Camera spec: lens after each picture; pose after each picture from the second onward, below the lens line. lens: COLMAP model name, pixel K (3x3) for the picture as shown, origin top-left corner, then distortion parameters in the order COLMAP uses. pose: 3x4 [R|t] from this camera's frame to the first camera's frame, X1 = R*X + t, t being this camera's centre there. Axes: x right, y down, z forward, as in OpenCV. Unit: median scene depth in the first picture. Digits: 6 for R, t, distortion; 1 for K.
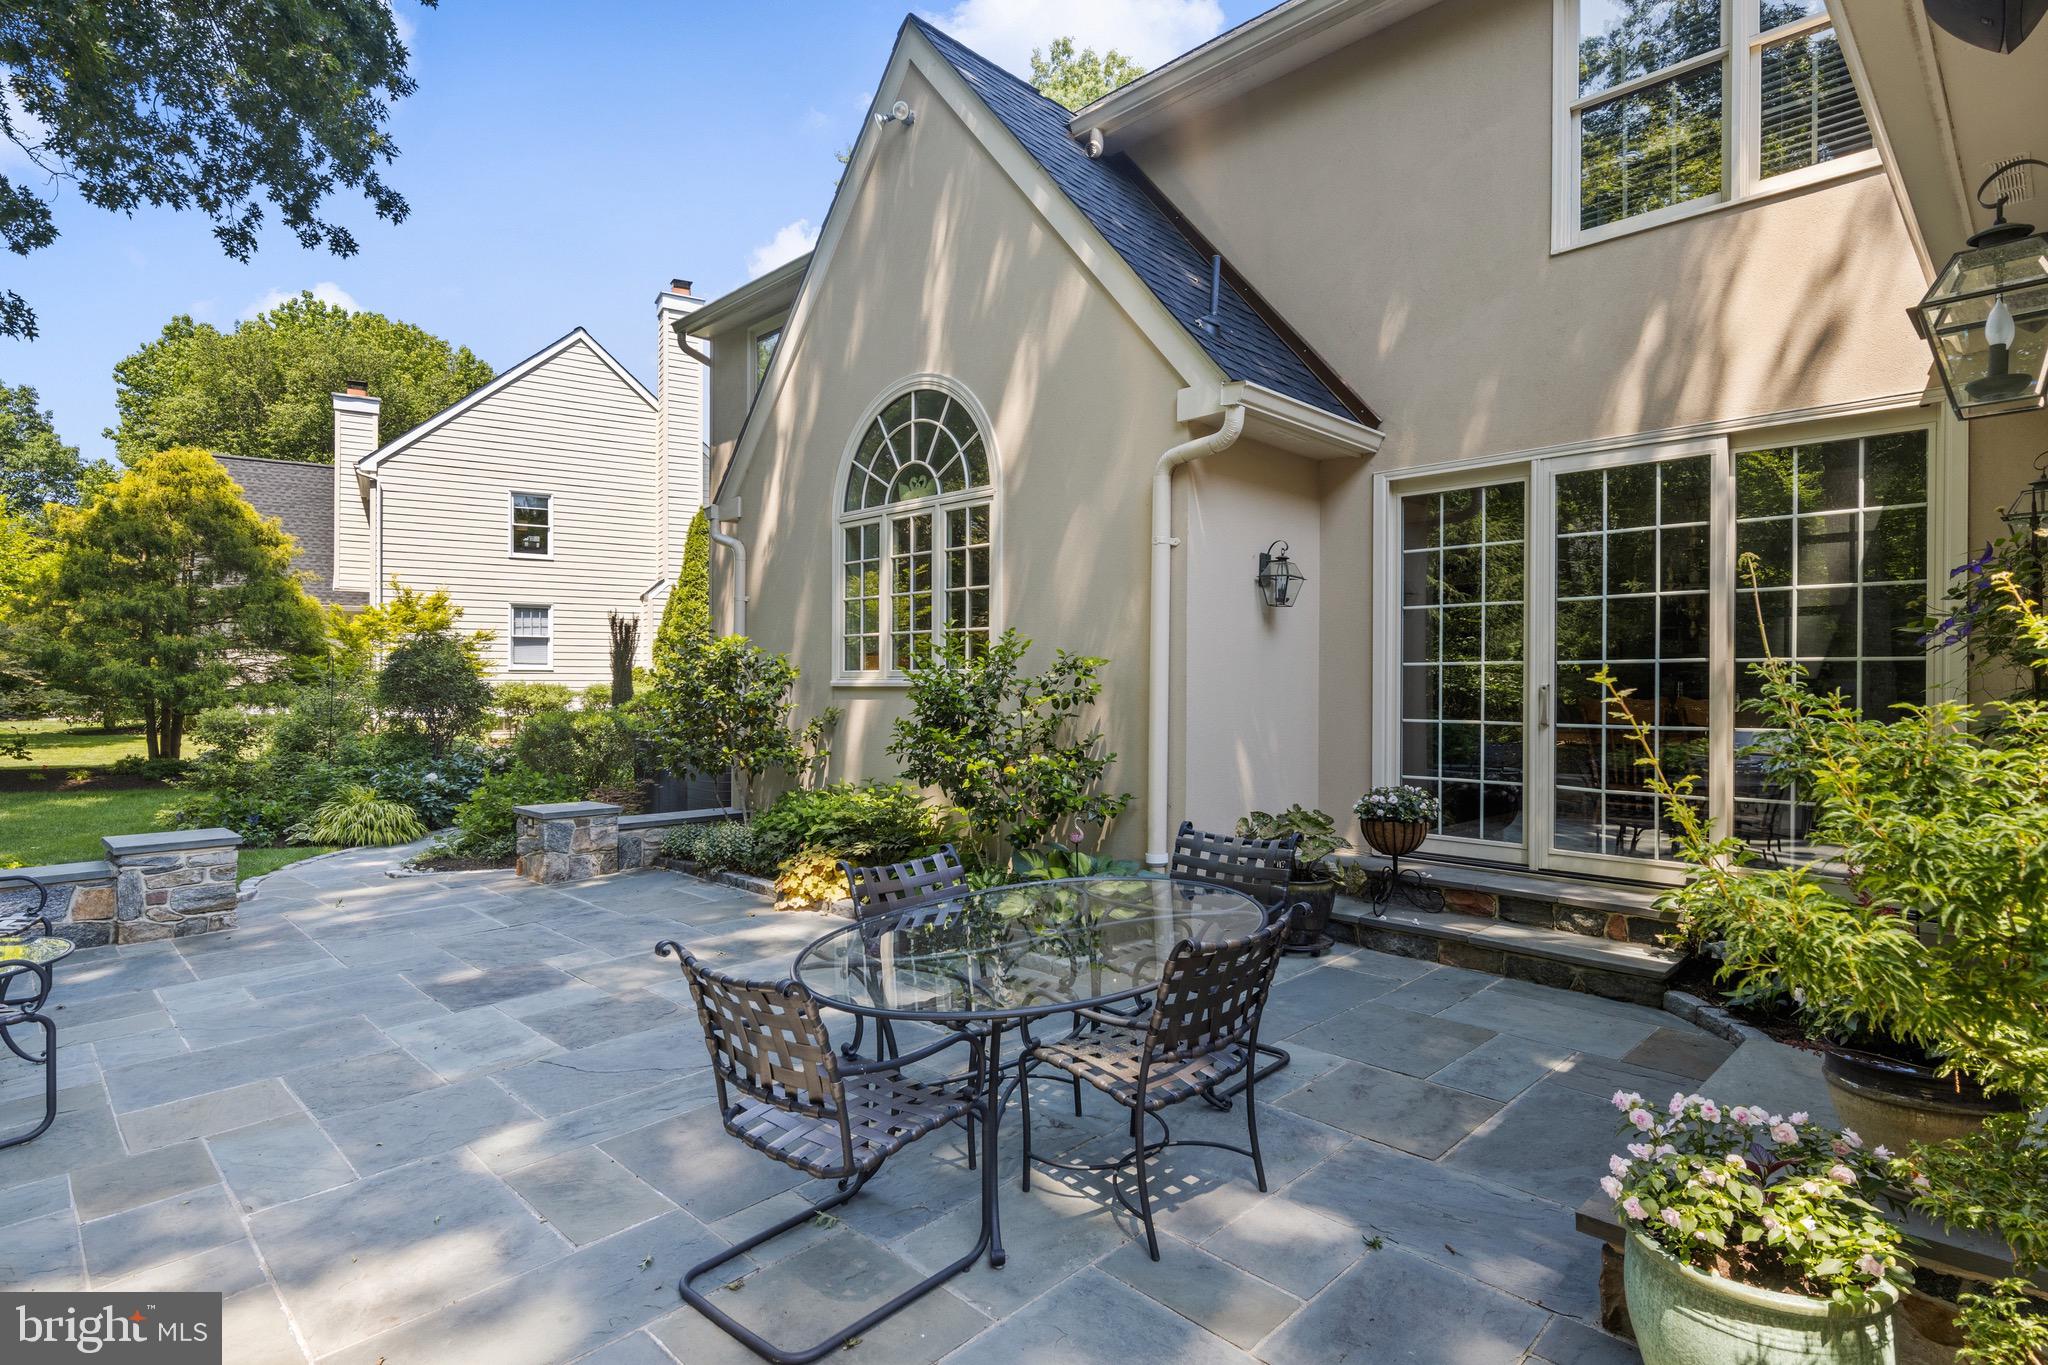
lens RADIAL K [[1074.2, 0, 1013.7], [0, 1074.2, 677.9], [0, 0, 1]] dist [0.011223, -0.002340]
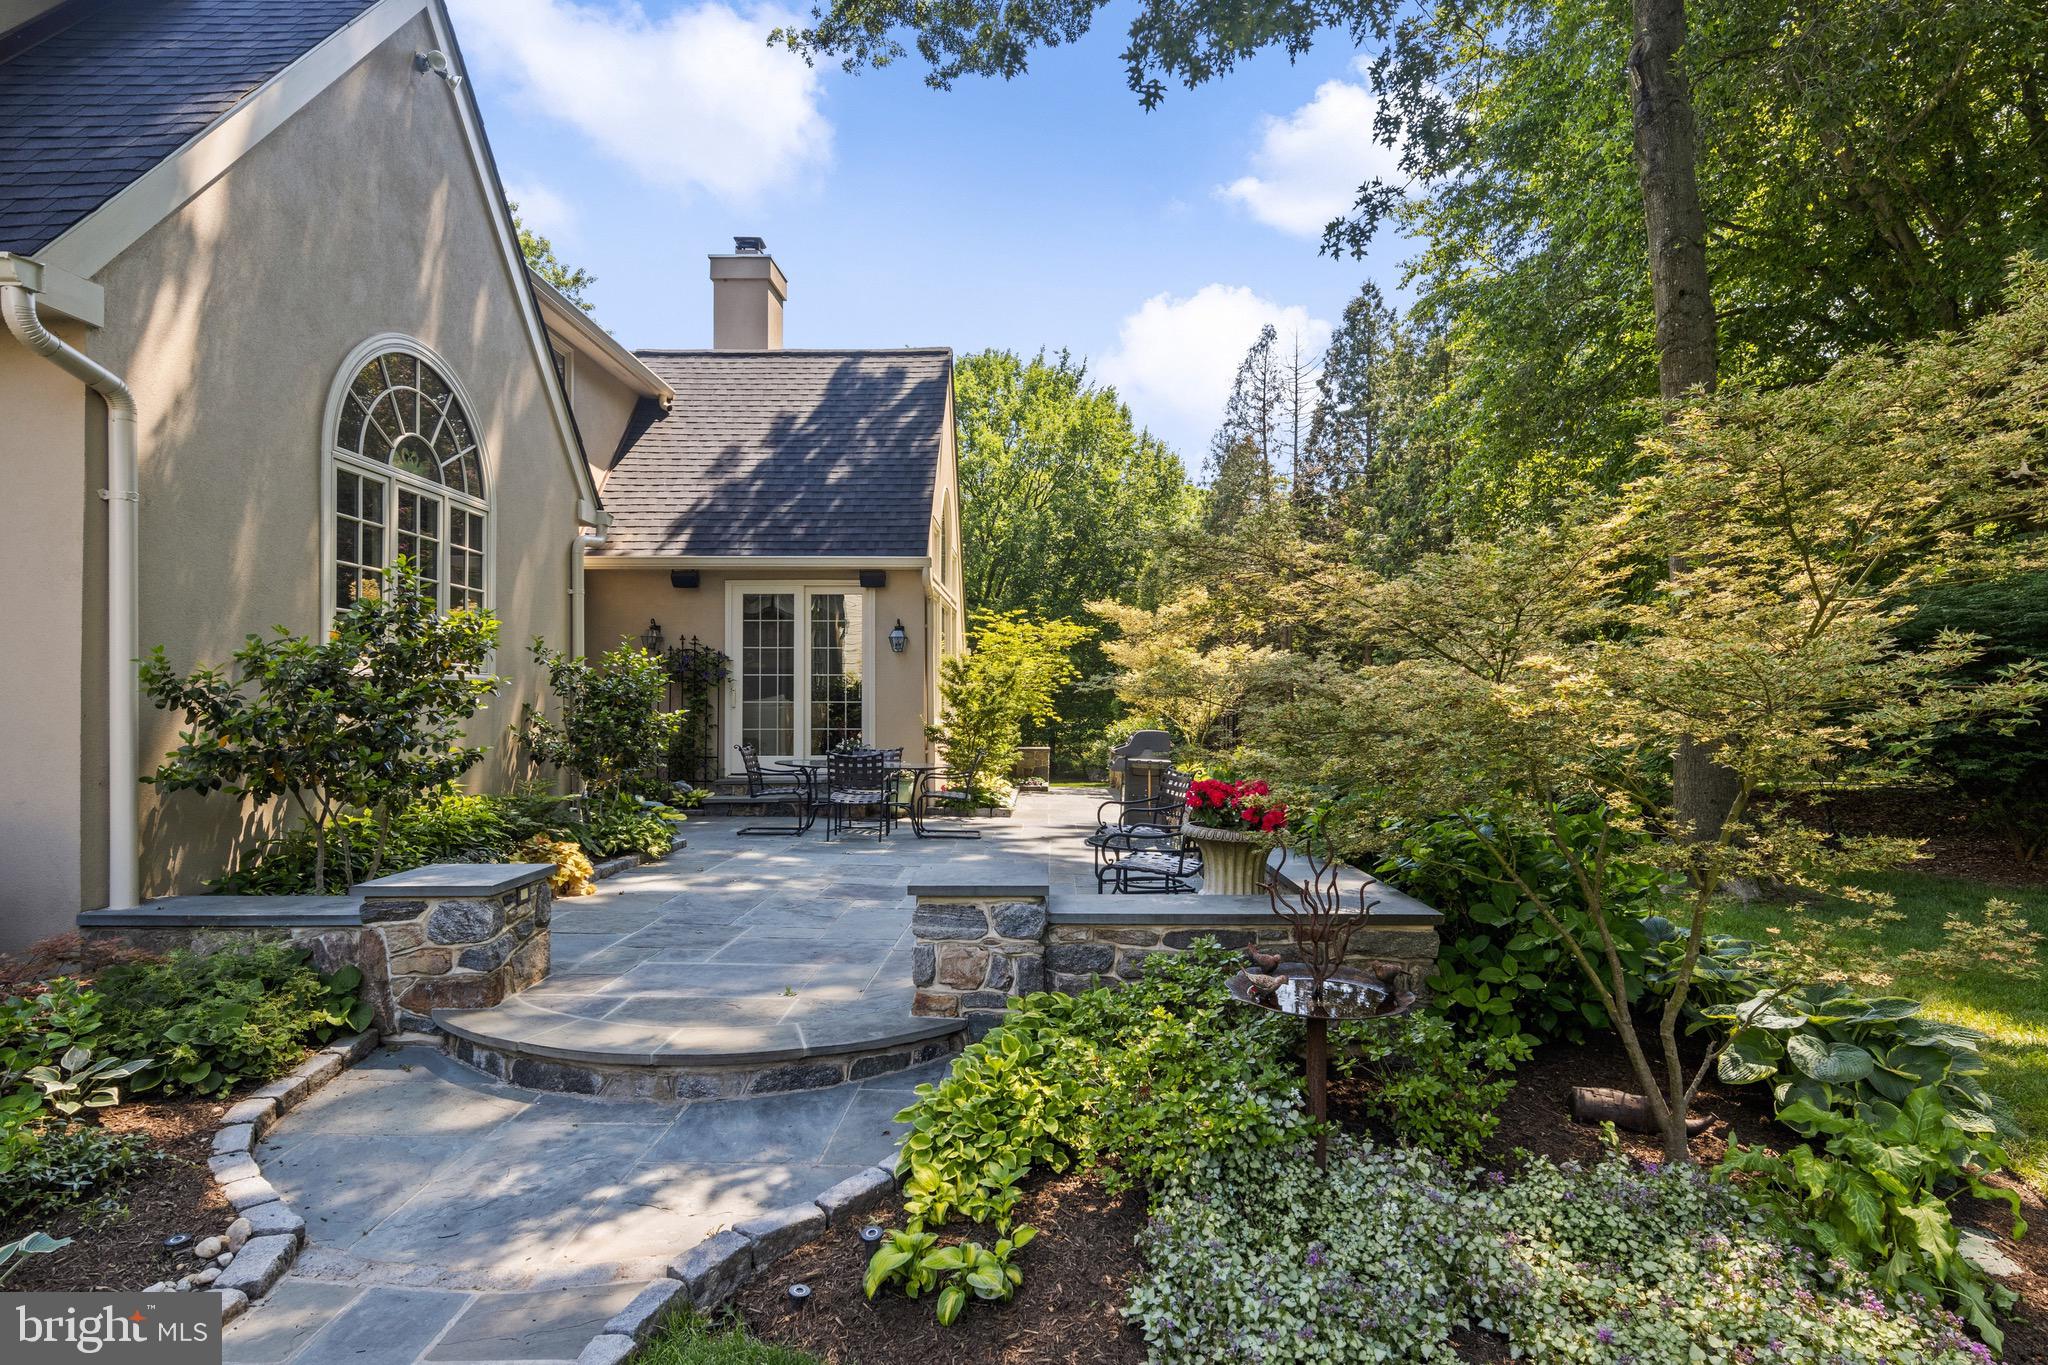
lens RADIAL K [[1074.2, 0, 1023.4], [0, 1074.2, 715.1], [0, 0, 1]] dist [0.011223, -0.002340]
pose [[-0.693865, -0.010470, 0.720029, -1.137992], [-0.009962, 0.999938, 0.004940, 0.030348], [-0.720036, -0.003745, -0.693926, 1.280546]]
